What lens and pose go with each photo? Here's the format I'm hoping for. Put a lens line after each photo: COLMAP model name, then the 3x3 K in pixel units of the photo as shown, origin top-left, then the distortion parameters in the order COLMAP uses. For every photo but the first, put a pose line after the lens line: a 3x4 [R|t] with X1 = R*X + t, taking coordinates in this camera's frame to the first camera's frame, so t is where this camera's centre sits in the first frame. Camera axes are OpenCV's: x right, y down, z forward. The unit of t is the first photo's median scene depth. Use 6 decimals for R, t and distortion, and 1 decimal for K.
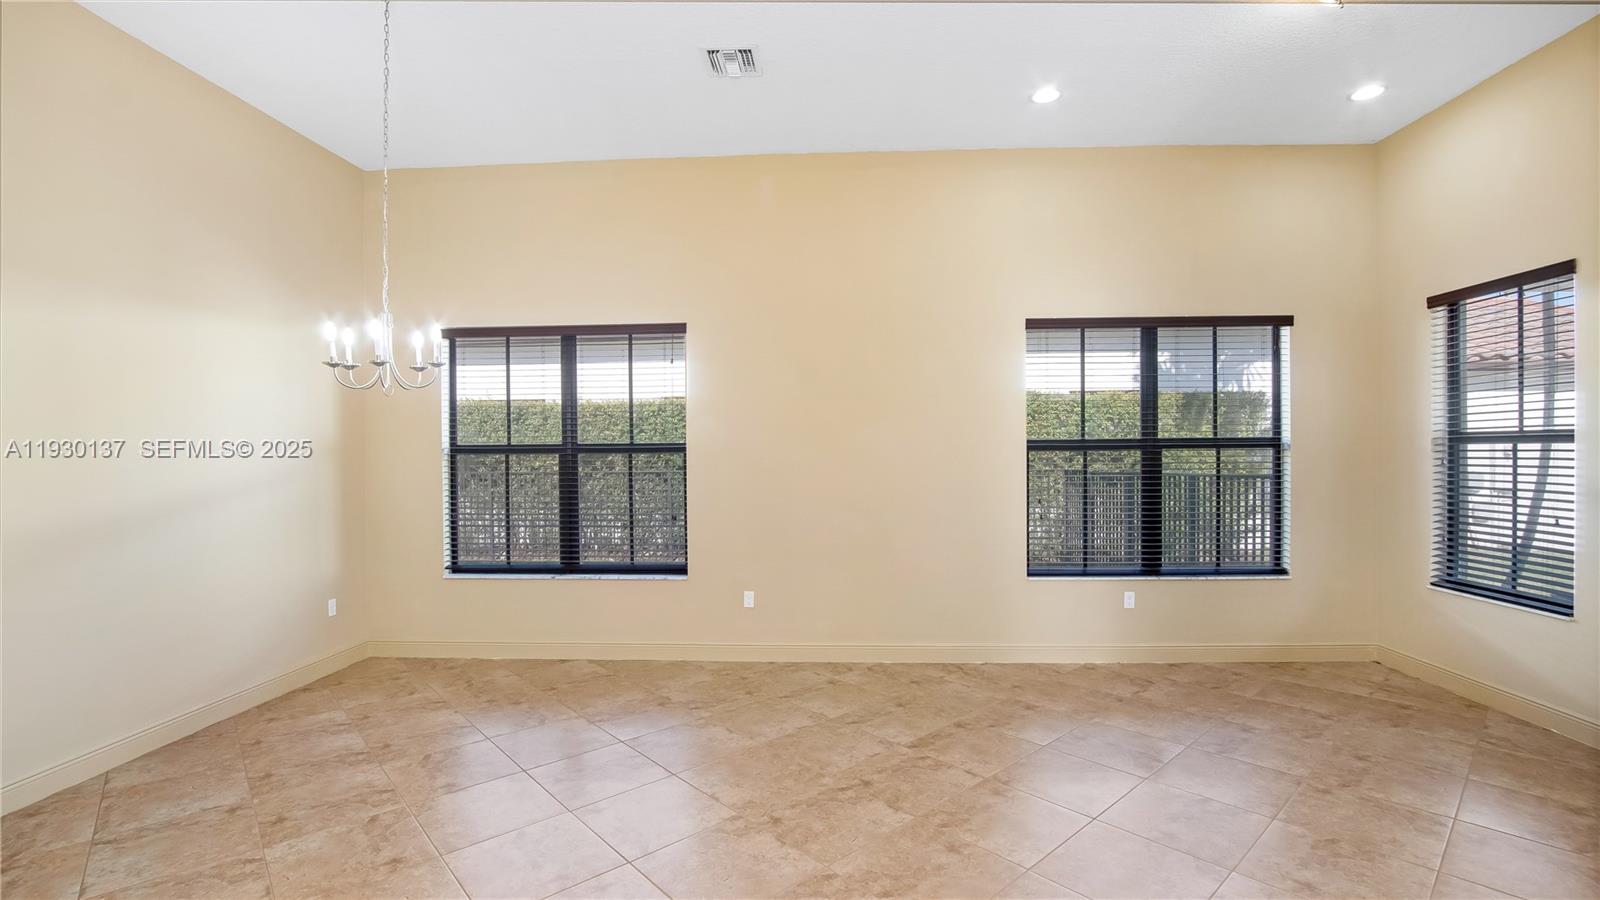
lens RADIAL K [[707.5, 0, 797.4], [0, 707.5, 448.5], [0, 0, 1]] dist [-0.025595, 0.001077]
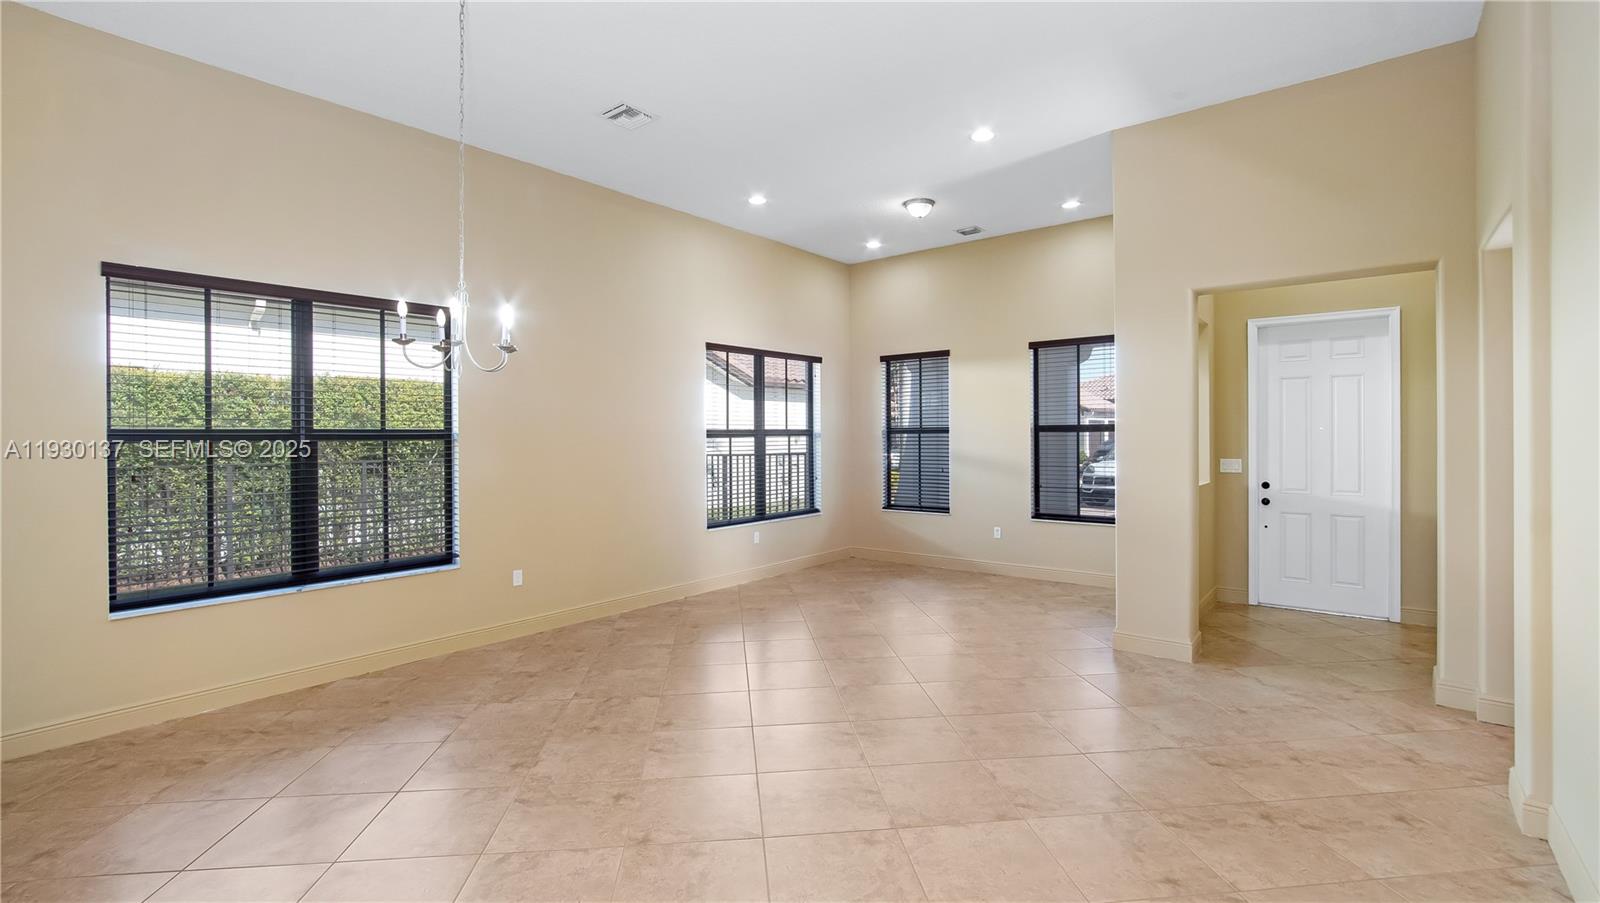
lens RADIAL K [[714.1, 0, 780.6], [0, 714.1, 426.3], [0, 0, 1]] dist [-0.000217, 0.000208]
pose [[0.602896, 0.013350, 0.797708, -0.693338], [0.000806, 0.999849, -0.017342, 0.005699], [-0.797820, 0.011099, 0.602794, 0.041079]]
